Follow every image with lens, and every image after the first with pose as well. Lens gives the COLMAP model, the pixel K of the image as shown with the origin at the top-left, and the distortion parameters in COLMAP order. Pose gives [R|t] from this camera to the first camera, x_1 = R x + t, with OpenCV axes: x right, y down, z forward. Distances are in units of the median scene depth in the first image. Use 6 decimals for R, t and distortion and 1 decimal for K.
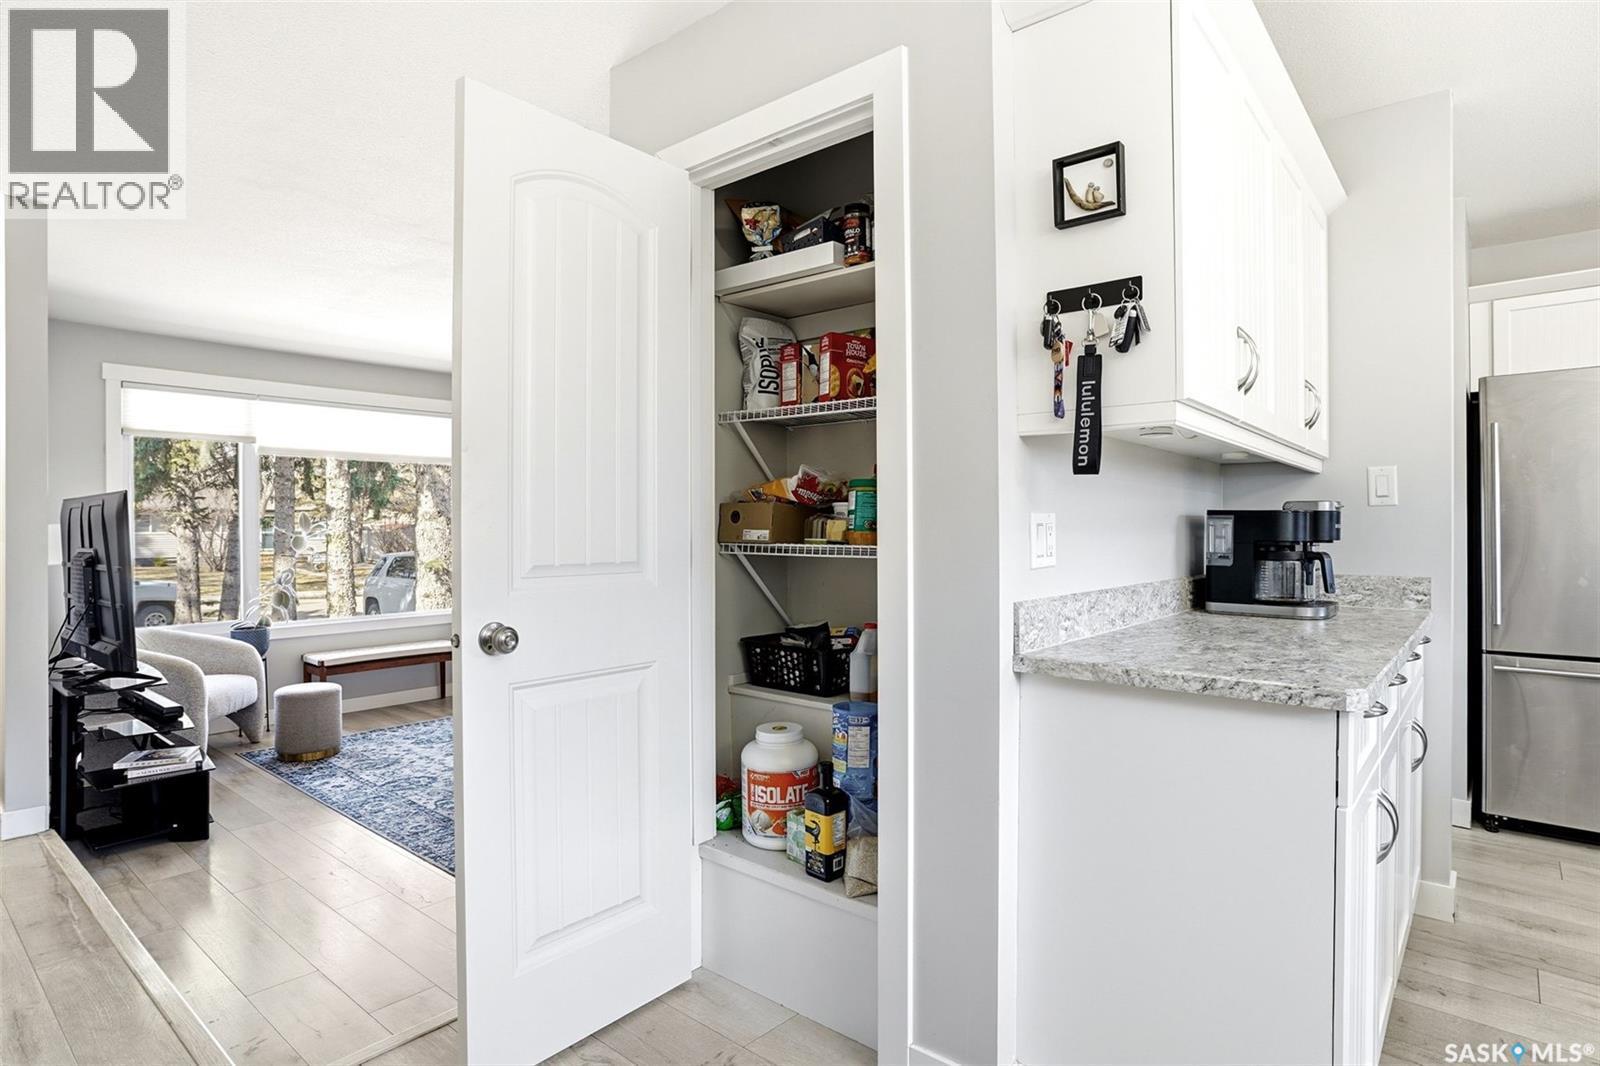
lens RADIAL K [[836.1, 0, 800.8], [0, 836.1, 529.3], [0, 0, 1]] dist [-0.096145, 0.047992]
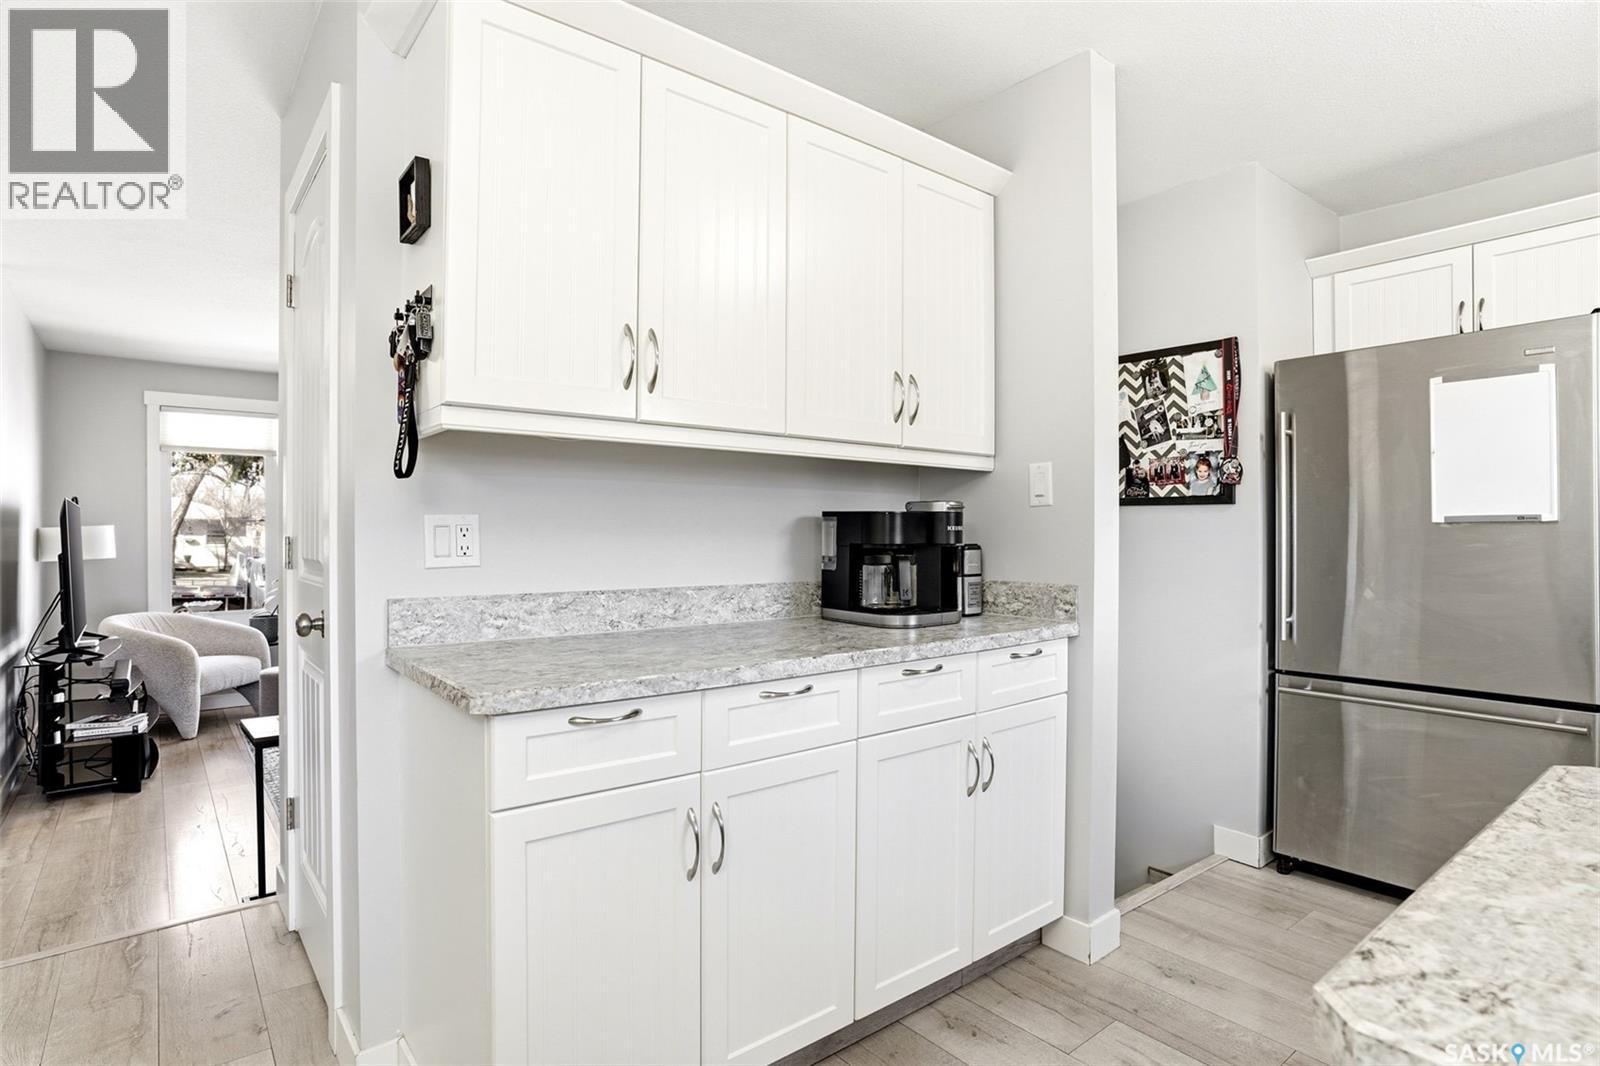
lens RADIAL K [[836.1, 0, 800.8], [0, 836.1, 529.3], [0, 0, 1]] dist [-0.096145, 0.047992]
pose [[0.982271, 0.000322, -0.187468, 0.512552], [-0.000964, 0.999994, -0.003331, 0.000544], [0.187466, 0.003453, 0.982265, 0.023181]]
